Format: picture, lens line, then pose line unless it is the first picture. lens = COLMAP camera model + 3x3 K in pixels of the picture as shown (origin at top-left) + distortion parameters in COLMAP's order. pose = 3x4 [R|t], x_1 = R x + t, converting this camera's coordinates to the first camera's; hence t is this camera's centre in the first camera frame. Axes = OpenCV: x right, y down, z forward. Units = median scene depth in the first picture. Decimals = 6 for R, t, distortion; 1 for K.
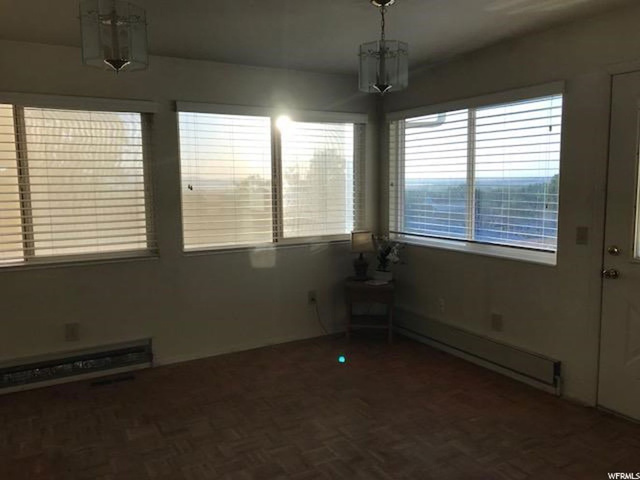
lens RADIAL K [[513.6, 0, 318.2], [0, 513.6, 240.1], [0, 0, 1]] dist [-0.004541, 0.007070]
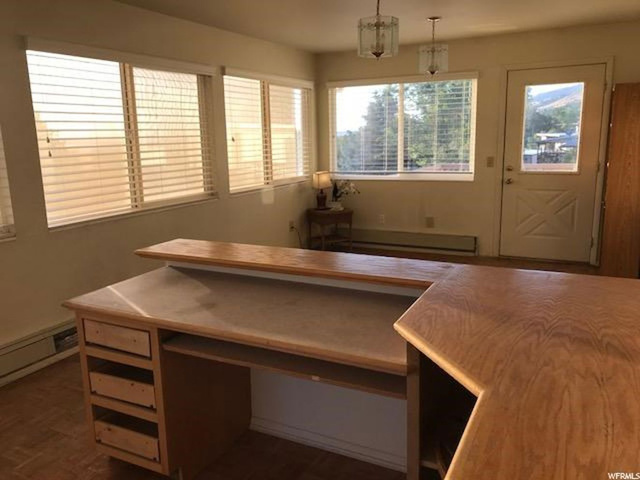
lens RADIAL K [[513.6, 0, 325.3], [0, 513.6, 240.0], [0, 0, 1]] dist [-0.004541, 0.007070]
pose [[0.831699, -0.121760, 0.541712, -0.775499], [0.080111, 0.991765, 0.099922, 0.029838], [-0.549417, -0.039708, 0.834604, -0.142932]]
